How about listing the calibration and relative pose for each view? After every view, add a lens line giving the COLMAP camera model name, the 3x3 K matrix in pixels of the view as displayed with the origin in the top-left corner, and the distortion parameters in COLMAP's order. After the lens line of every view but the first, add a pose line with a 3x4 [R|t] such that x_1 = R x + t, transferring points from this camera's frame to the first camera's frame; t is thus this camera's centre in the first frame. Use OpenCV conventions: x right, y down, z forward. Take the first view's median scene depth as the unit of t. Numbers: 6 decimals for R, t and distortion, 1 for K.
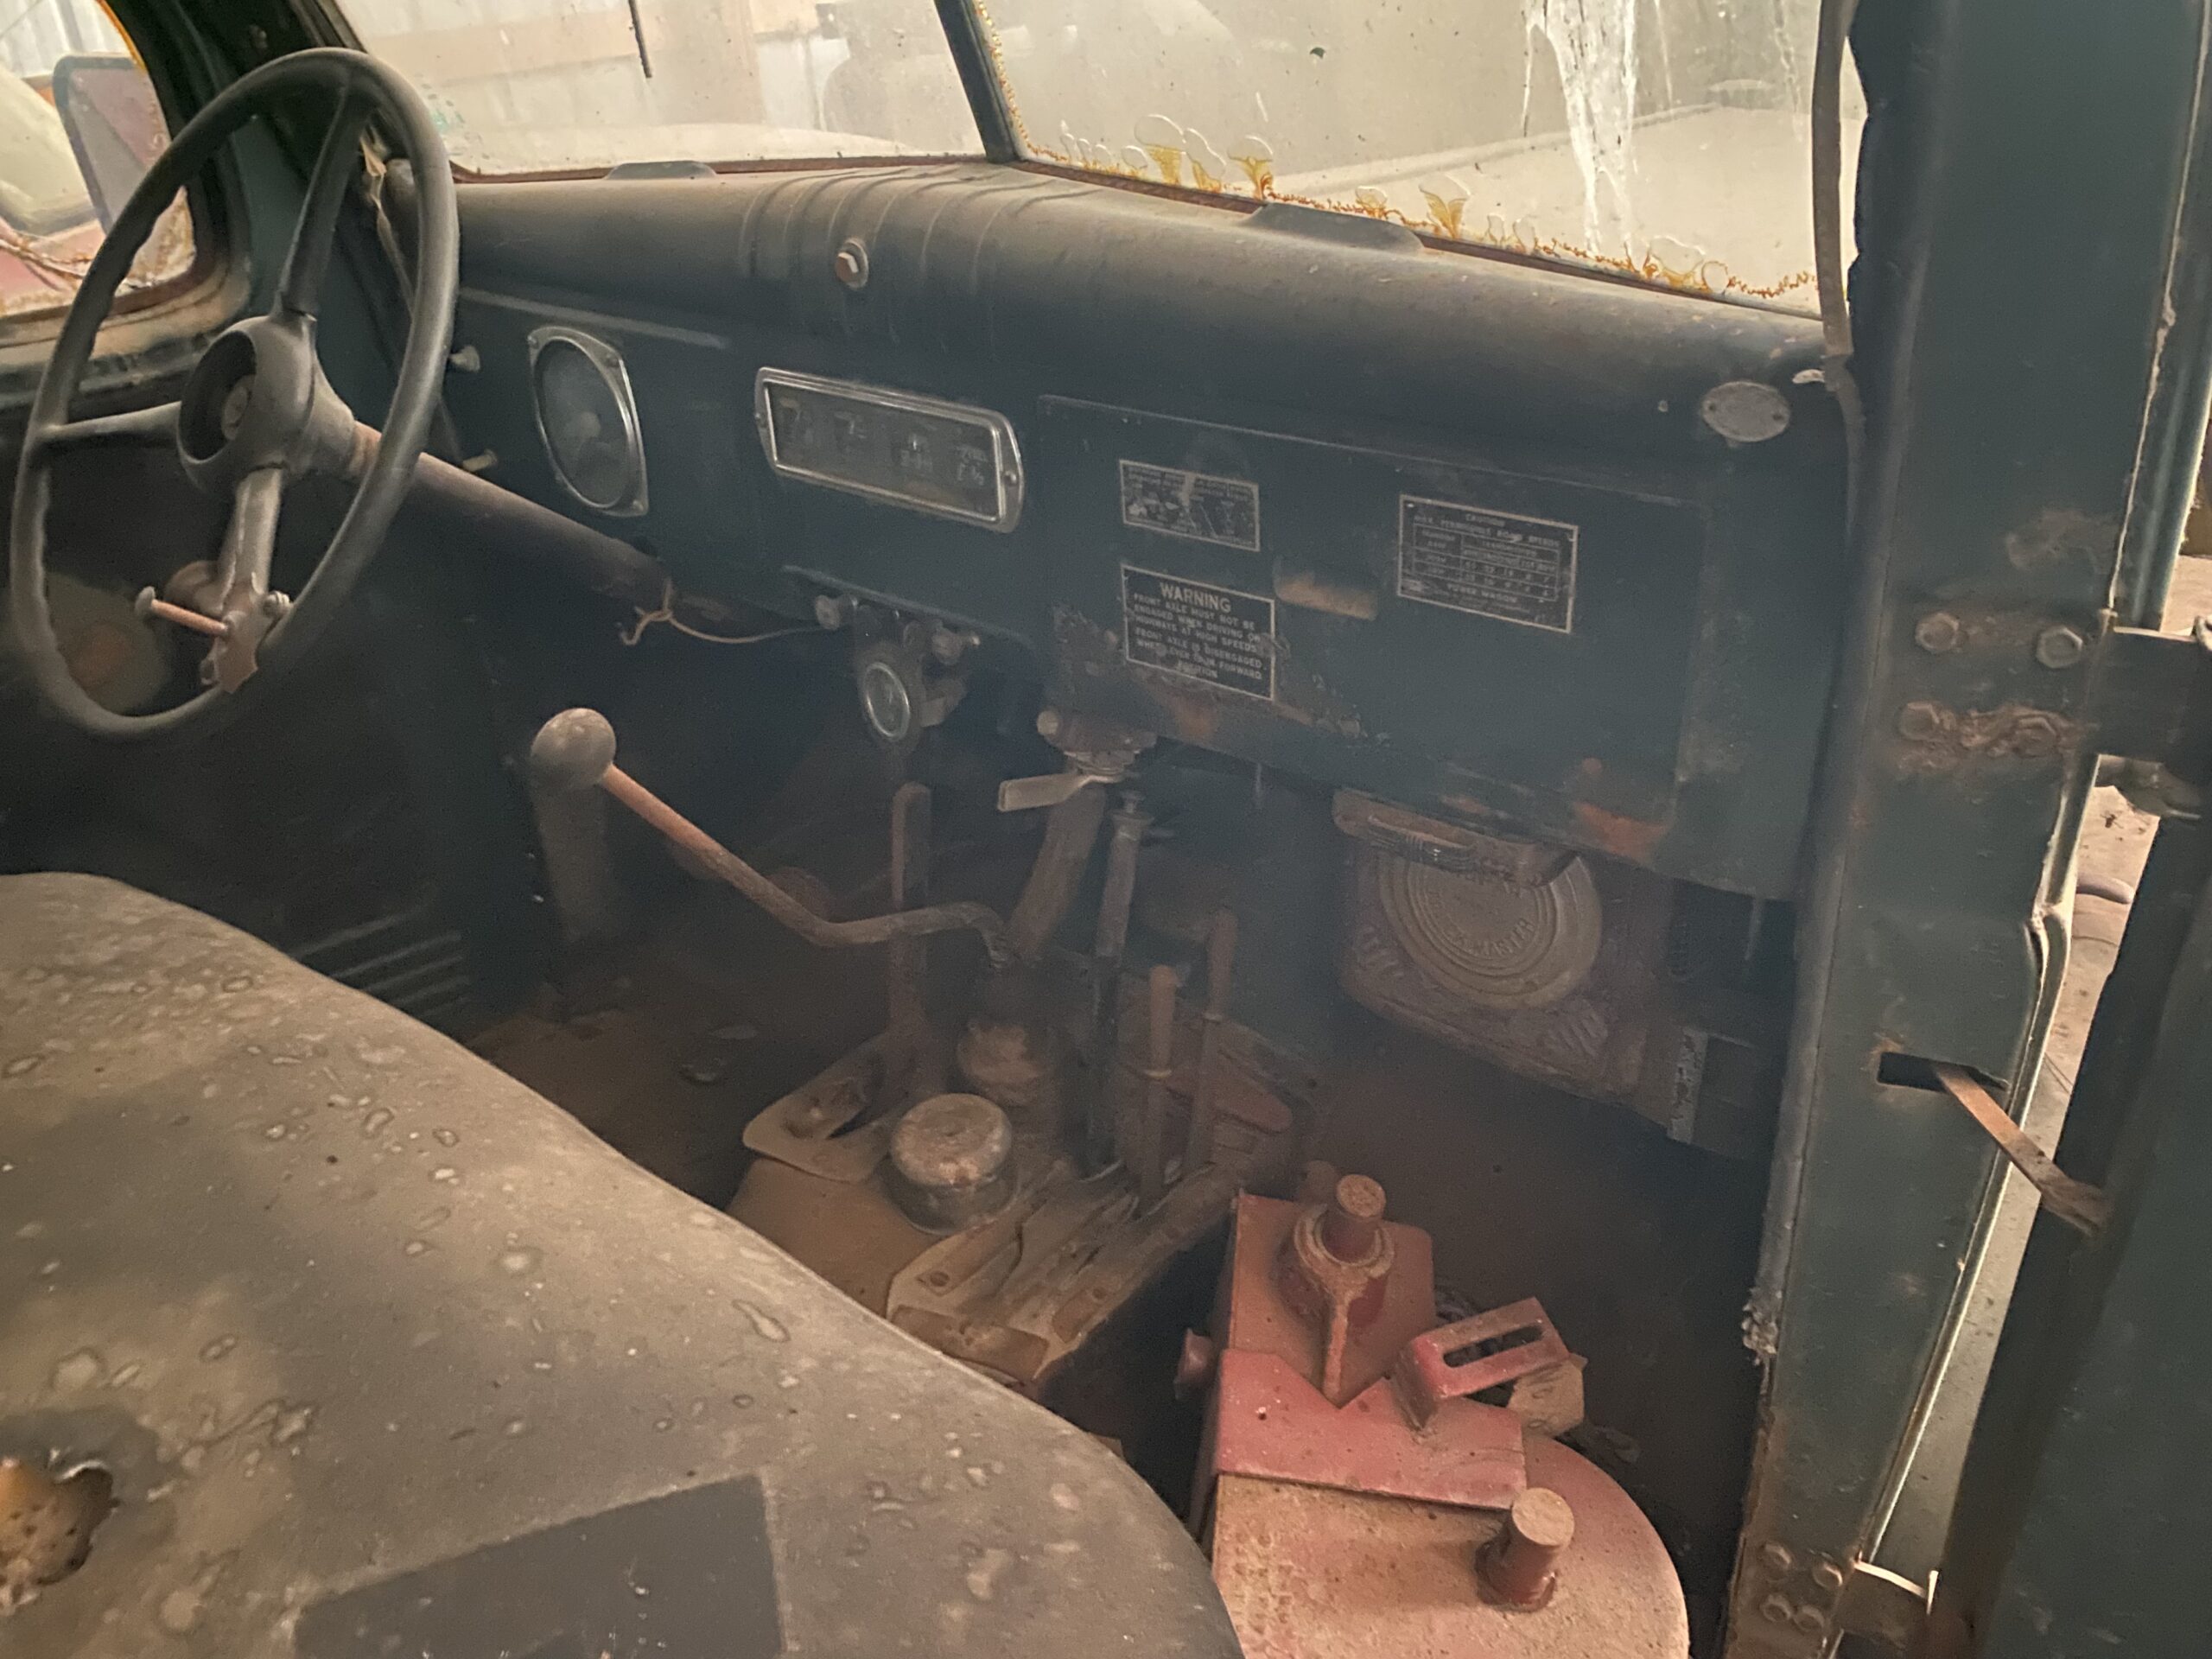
lens RADIAL K [[1691.7, 0, 1091.8], [0, 1691.7, 827.3], [0, 0, 1]] dist [0.044283, -0.031044]
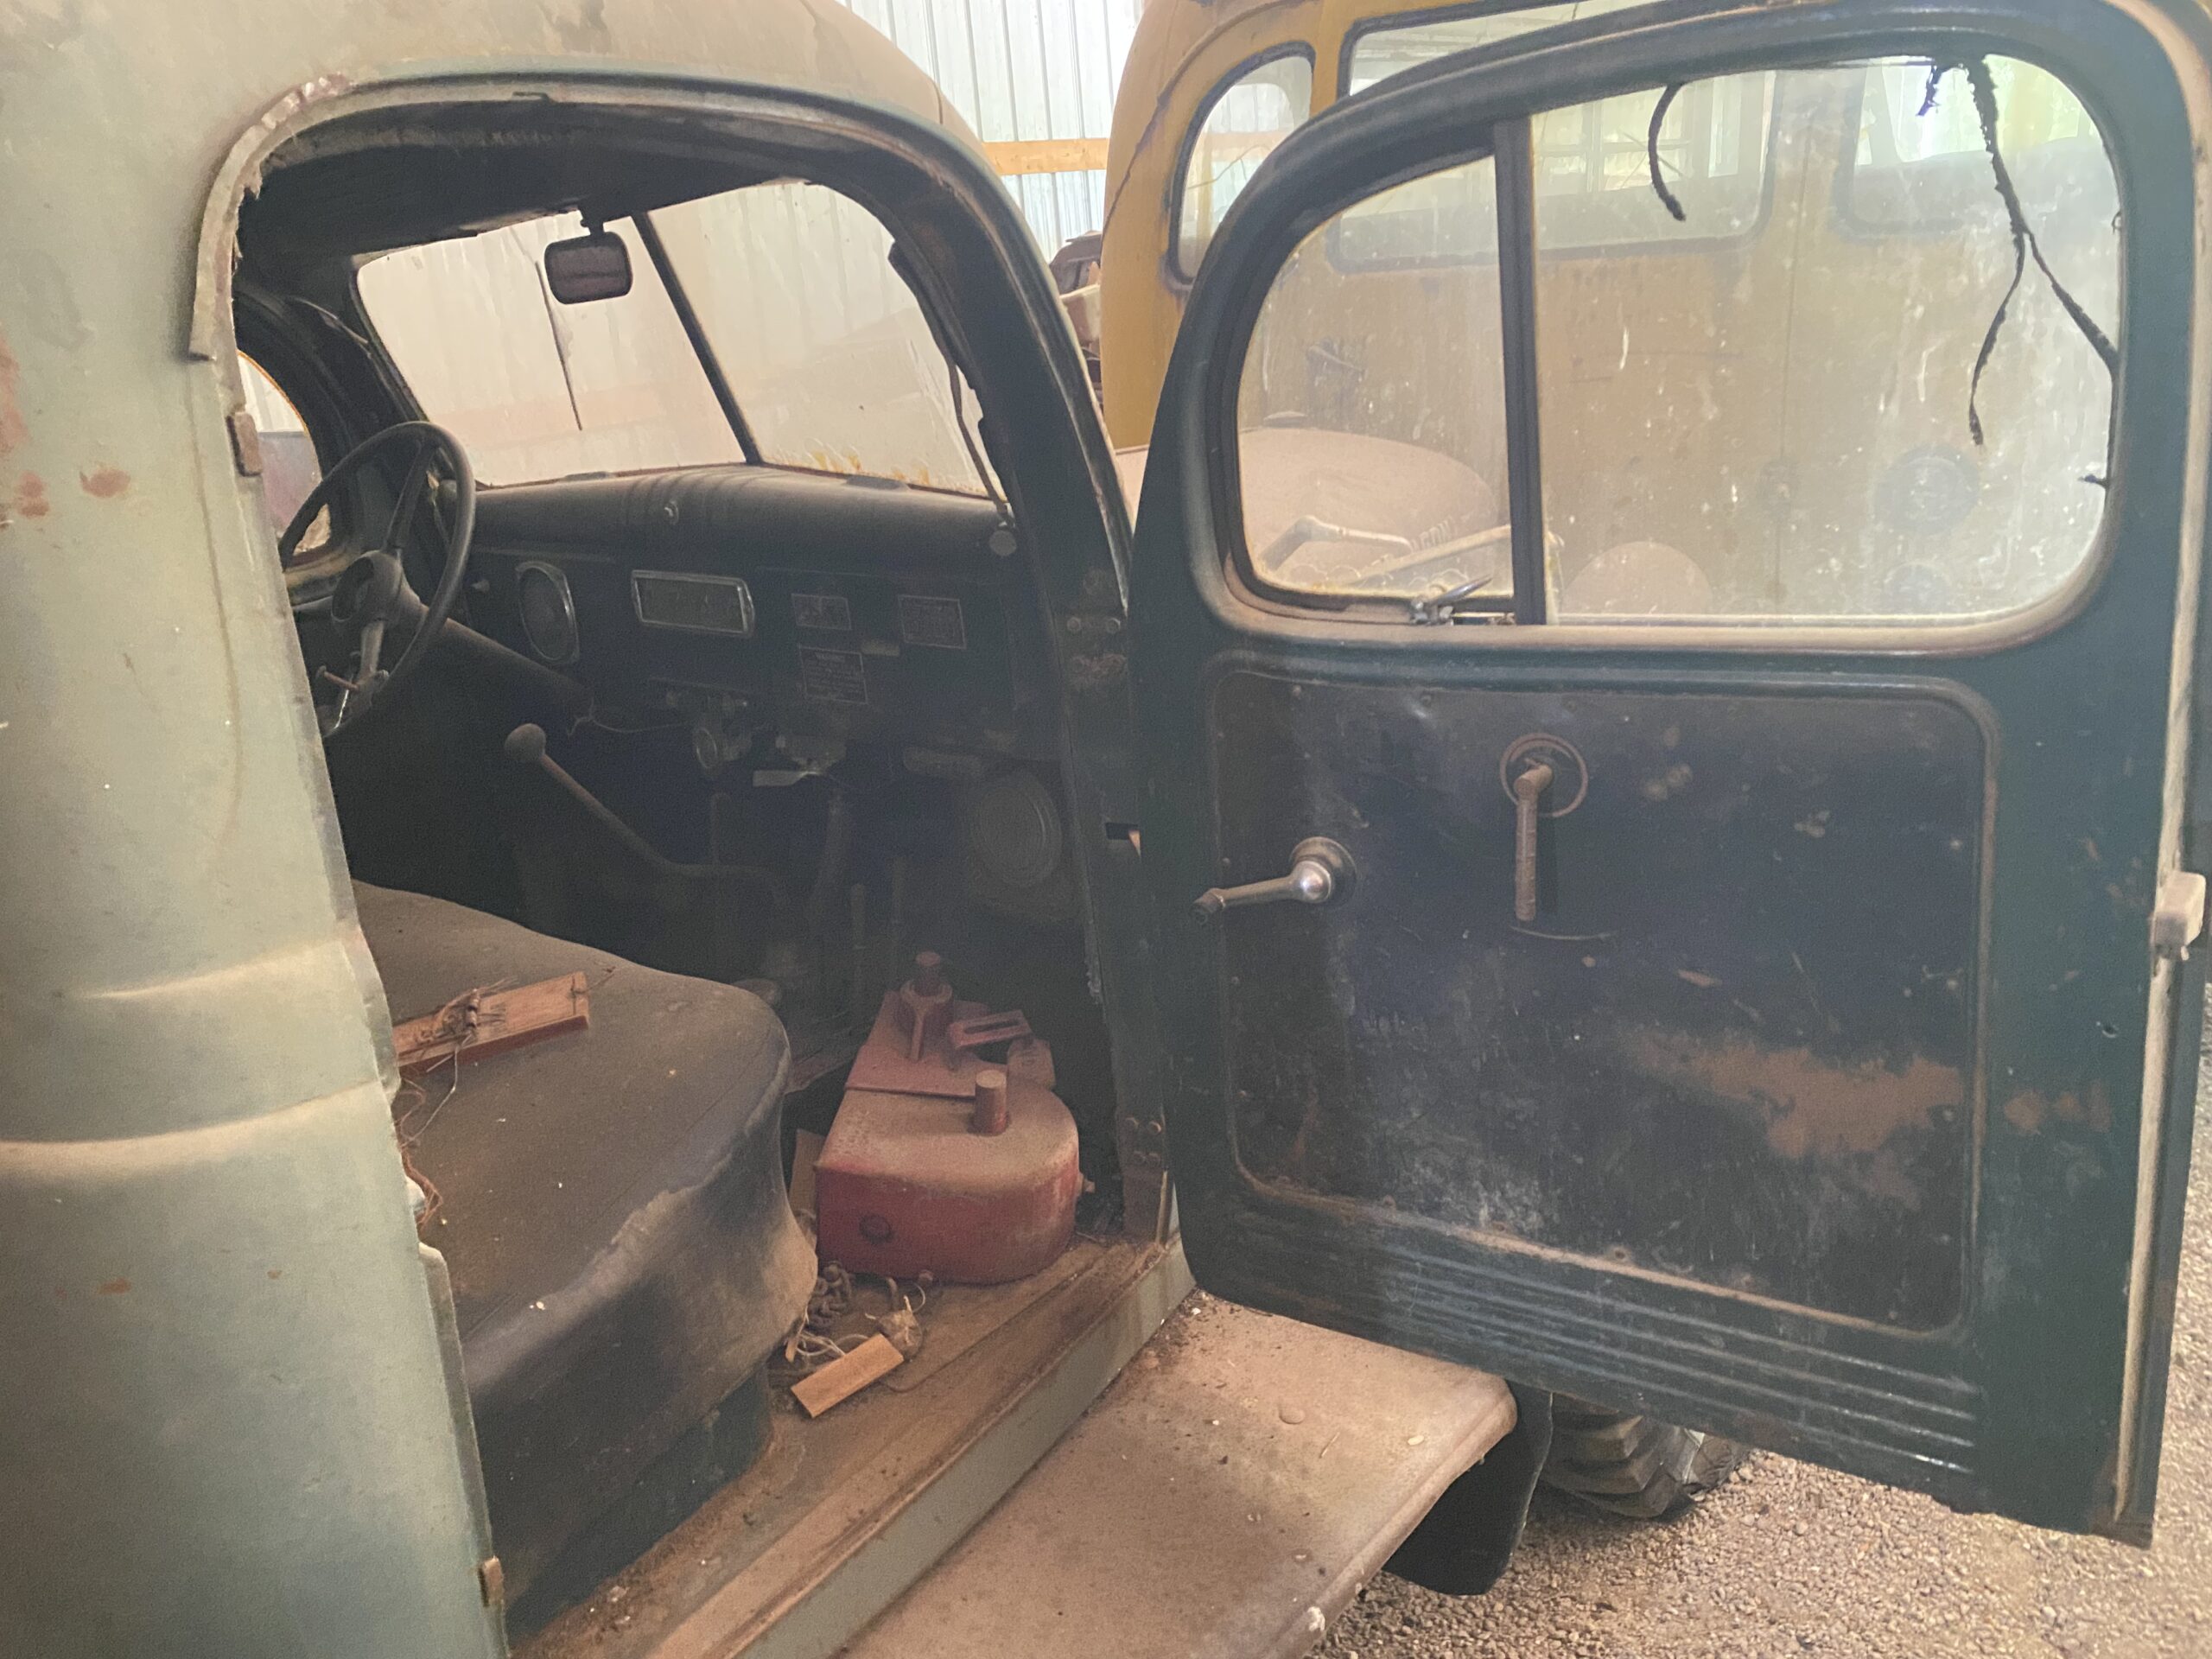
lens RADIAL K [[1691.7, 0, 1114.6], [0, 1691.7, 839.8], [0, 0, 1]] dist [0.044283, -0.031044]
pose [[0.999353, -0.035744, 0.003946, 0.363976], [0.035885, 0.984096, -0.173975, 0.421509], [0.002336, 0.174004, 0.984742, -0.920927]]
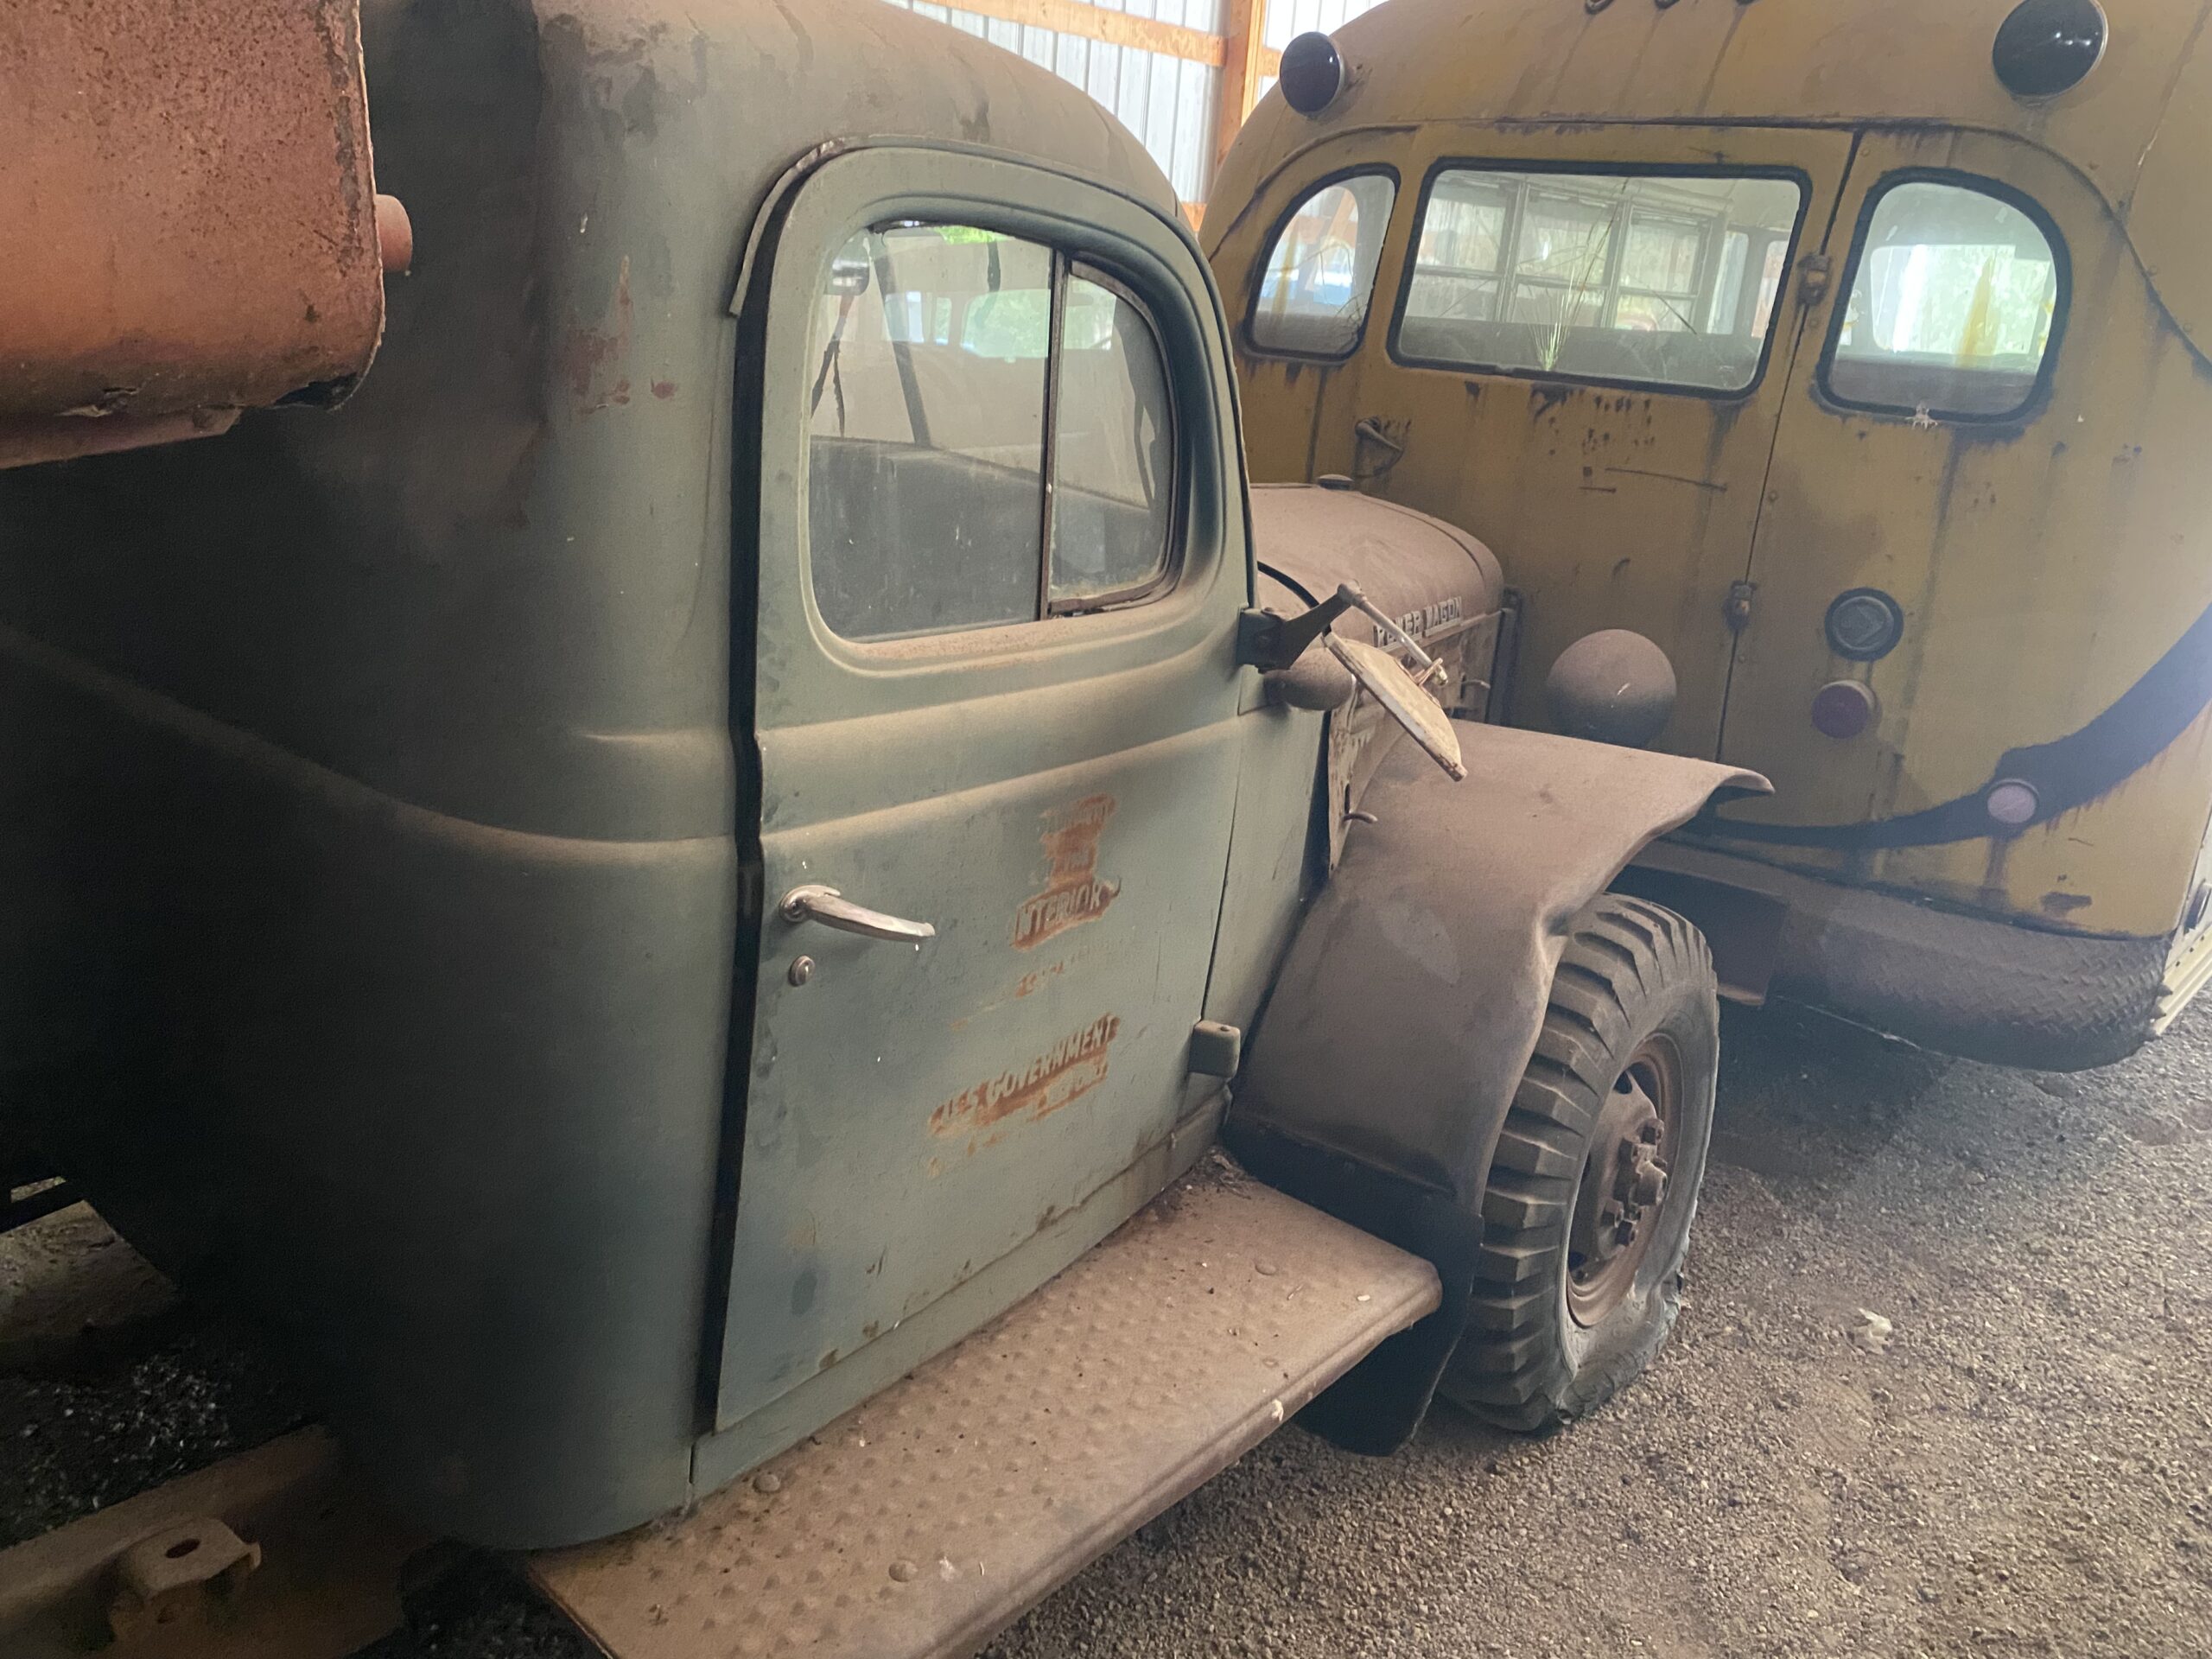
lens RADIAL K [[1691.7, 0, 1125.2], [0, 1691.7, 812.1], [0, 0, 1]] dist [0.044283, -0.031044]
pose [[0.992032, 0.113540, 0.054595, 0.176706], [-0.099454, 0.971789, -0.213859, 0.614754], [-0.077336, 0.206725, 0.975338, -1.292771]]
